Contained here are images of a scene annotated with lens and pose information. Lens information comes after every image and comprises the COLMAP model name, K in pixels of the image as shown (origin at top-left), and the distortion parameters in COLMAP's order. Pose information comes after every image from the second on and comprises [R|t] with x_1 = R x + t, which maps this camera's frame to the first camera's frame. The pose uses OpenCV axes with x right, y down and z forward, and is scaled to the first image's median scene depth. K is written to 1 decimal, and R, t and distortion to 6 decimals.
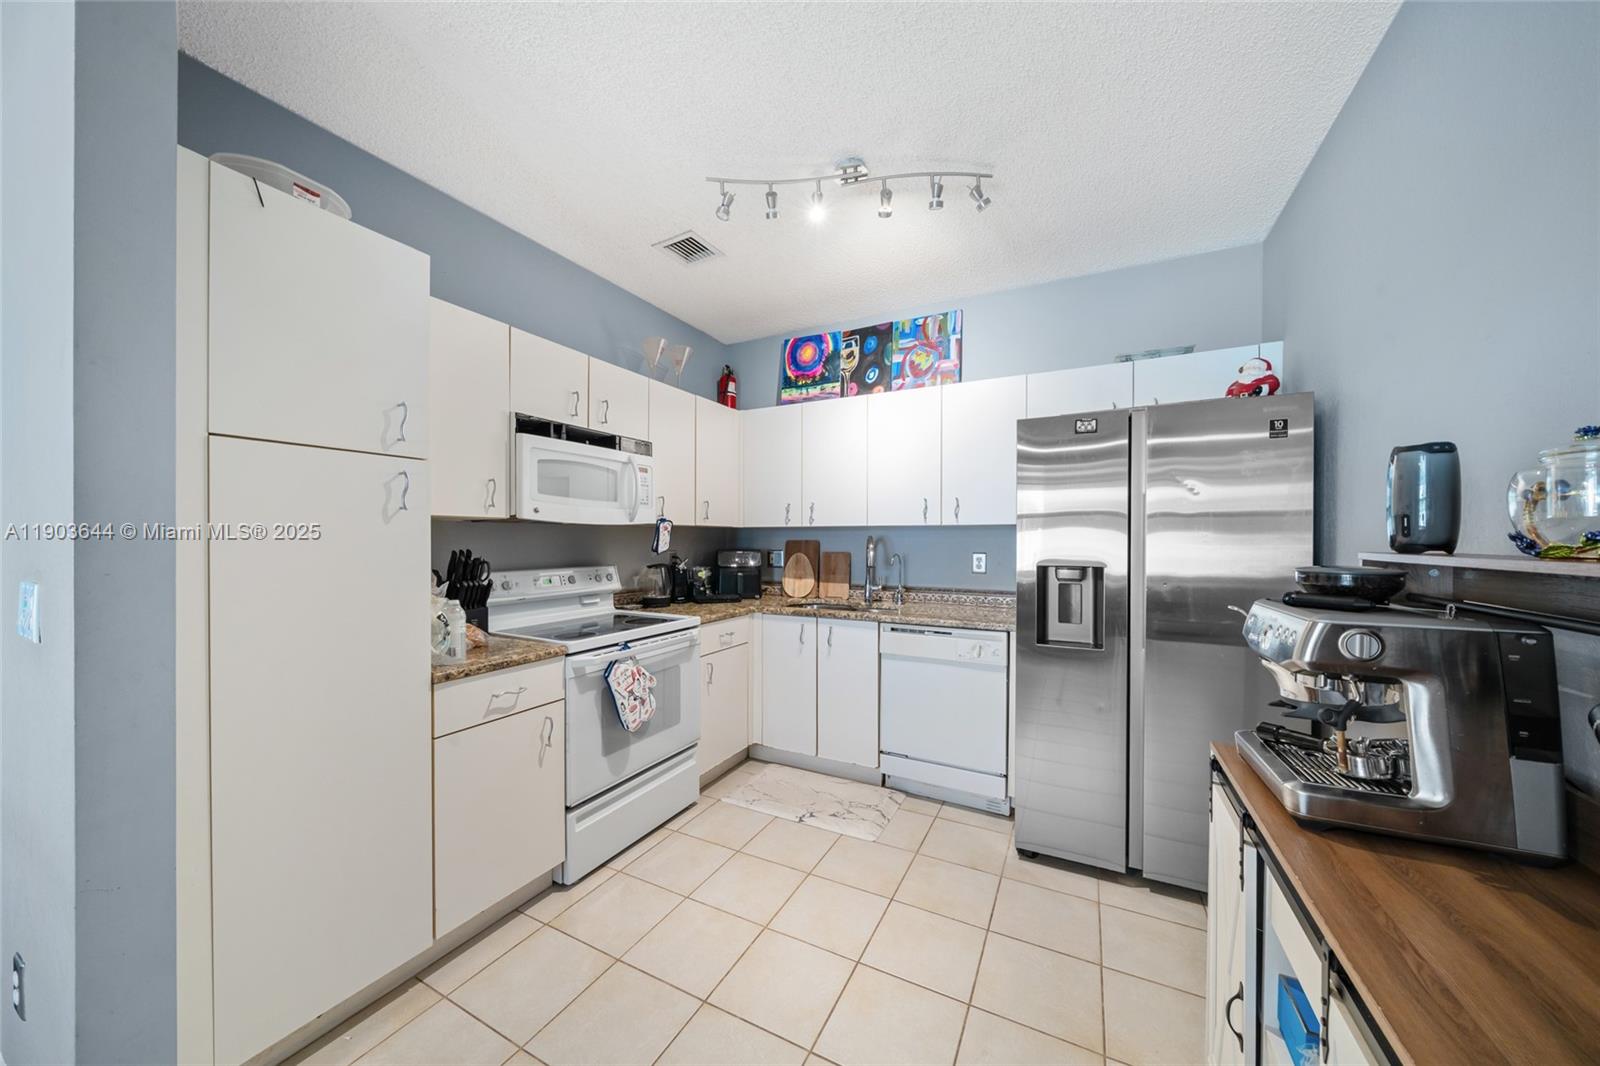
lens RADIAL K [[548.8, 0, 801.1], [0, 548.8, 524.0], [0, 0, 1]] dist [0.000419, -0.000012]
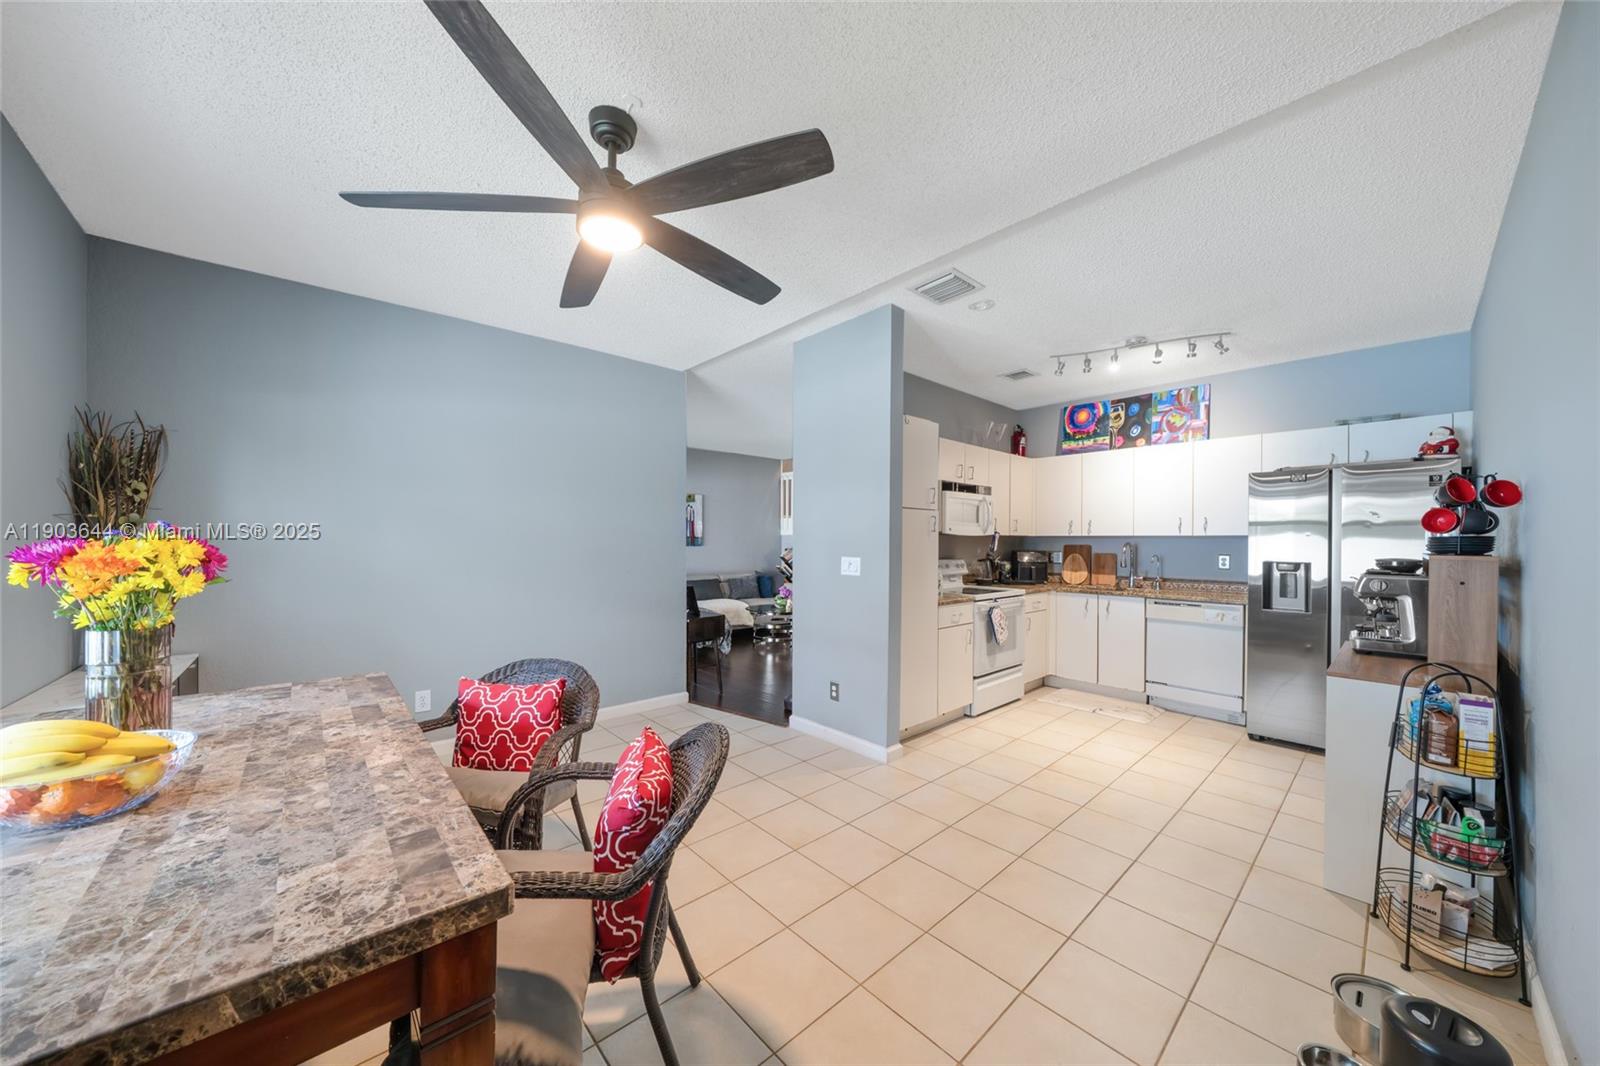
lens RADIAL K [[550.7, 0, 800.0], [0, 550.7, 533.0], [0, 0, 1]] dist [-0.000640, -0.000243]
pose [[0.936228, -0.000020, -0.351393, -0.214189], [0.003875, 0.999940, 0.010267, -0.024208], [0.351371, -0.010974, 0.936172, -0.762011]]
